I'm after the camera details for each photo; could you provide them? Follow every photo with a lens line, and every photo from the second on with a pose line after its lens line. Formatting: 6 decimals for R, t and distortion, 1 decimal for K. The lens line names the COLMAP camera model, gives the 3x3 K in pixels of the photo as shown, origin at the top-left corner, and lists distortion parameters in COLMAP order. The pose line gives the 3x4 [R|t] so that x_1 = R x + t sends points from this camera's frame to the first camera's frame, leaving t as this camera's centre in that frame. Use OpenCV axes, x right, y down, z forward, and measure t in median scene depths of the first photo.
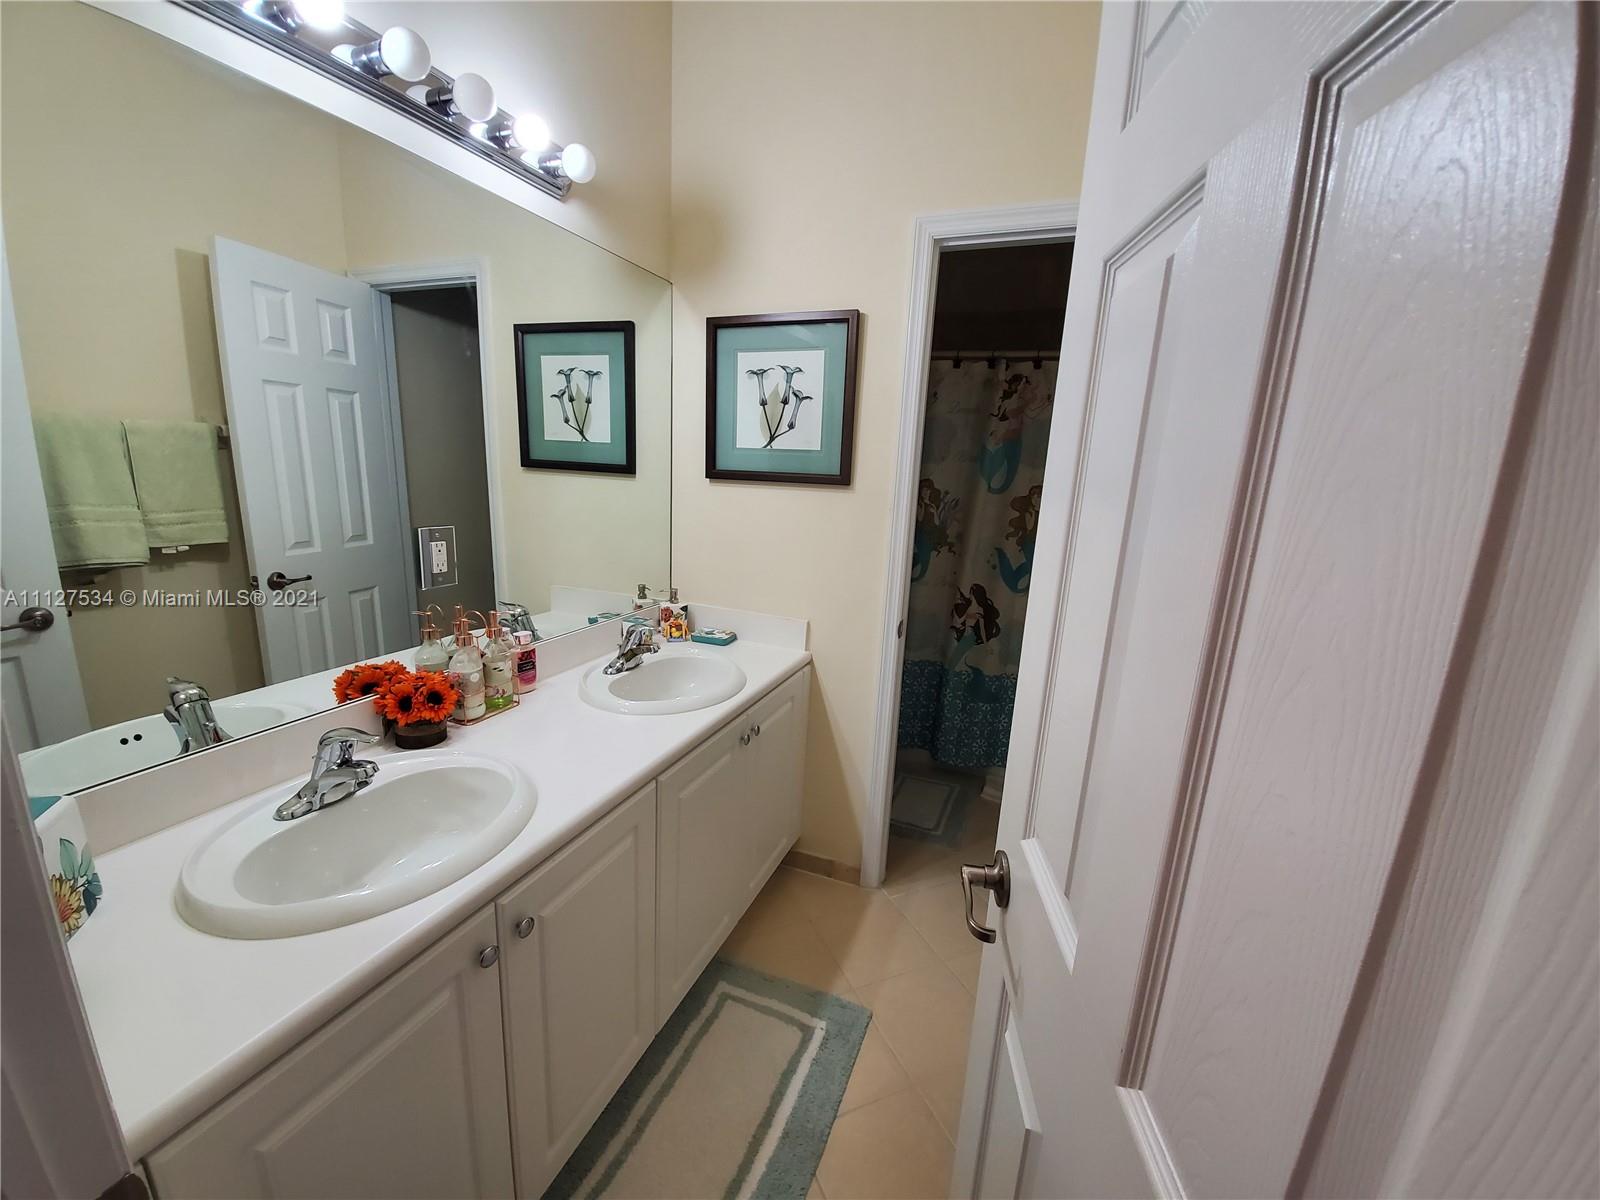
lens RADIAL K [[626.2, 0, 800.0], [0, 626.2, 600.0], [0, 0, 1]] dist [0.001008, -0.011379]
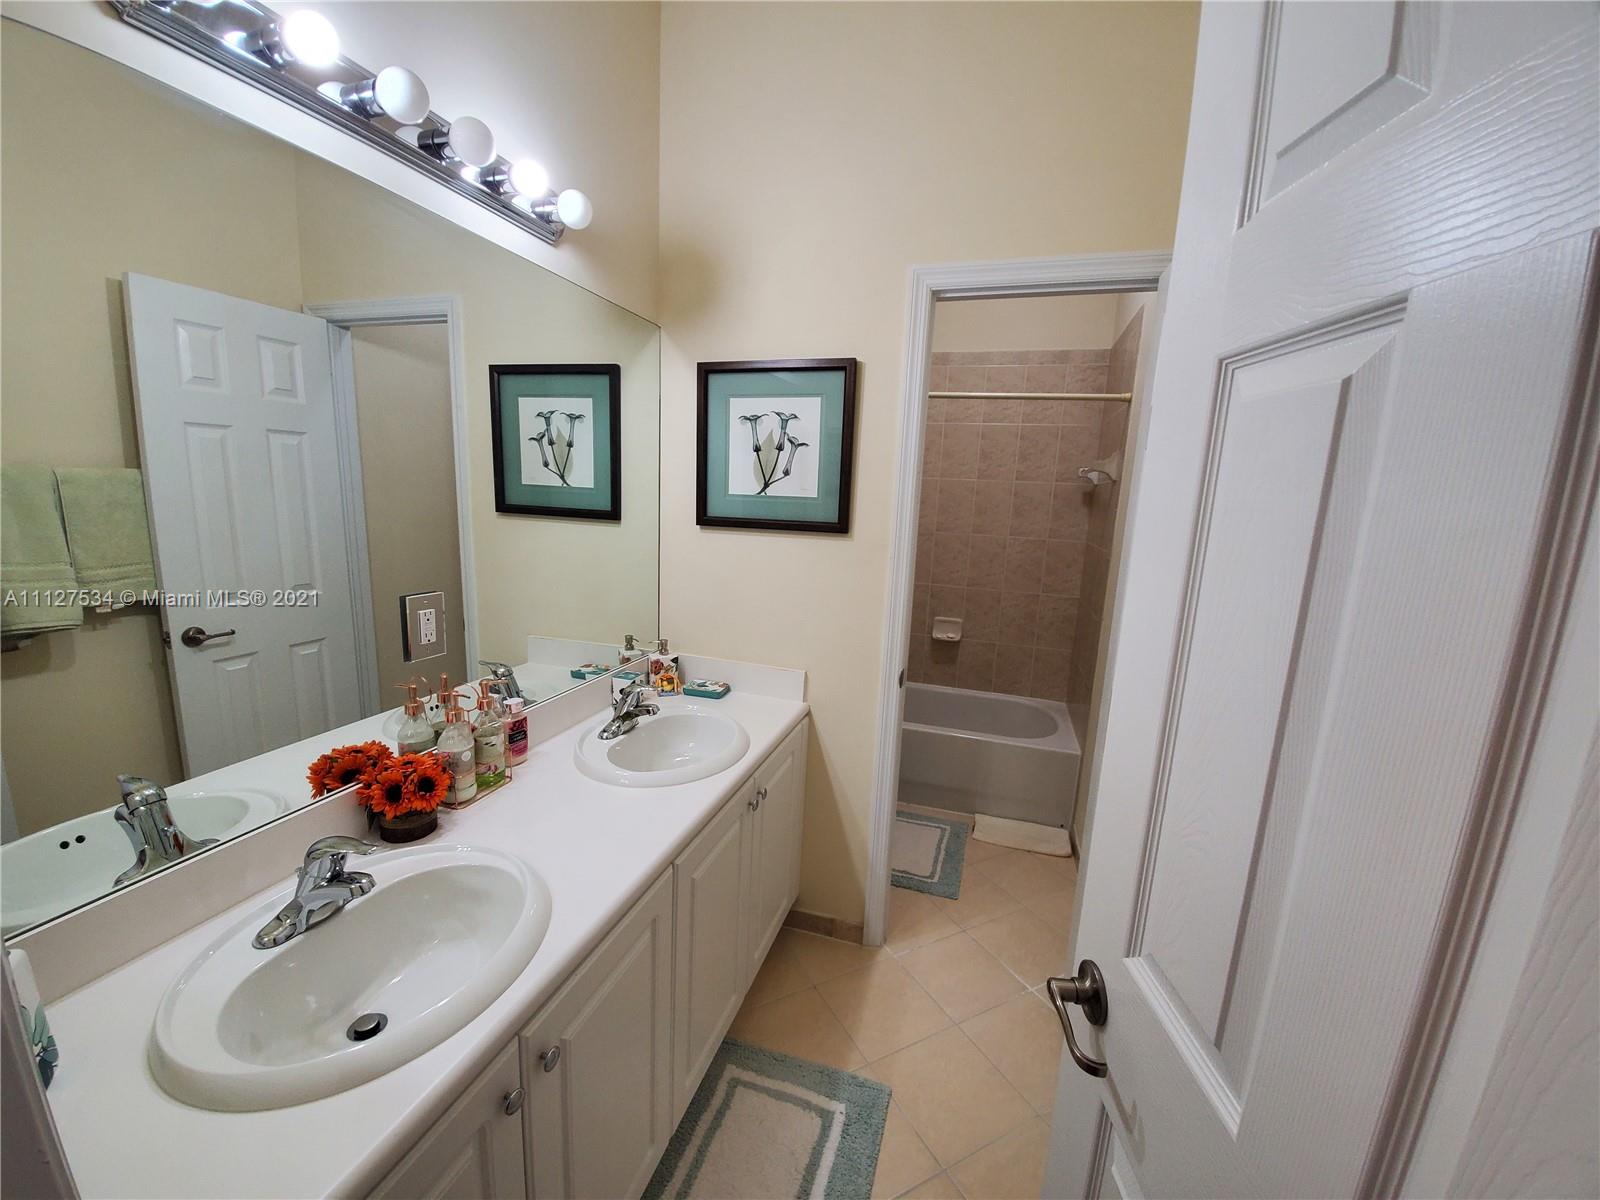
lens RADIAL K [[626.2, 0, 800.0], [0, 626.2, 600.0], [0, 0, 1]] dist [0.001008, -0.011379]
pose [[0.997401, -0.016523, 0.070130, -0.081510], [0.019133, 0.999143, -0.036708, -0.053883], [-0.069463, 0.037954, 0.996862, 0.038613]]
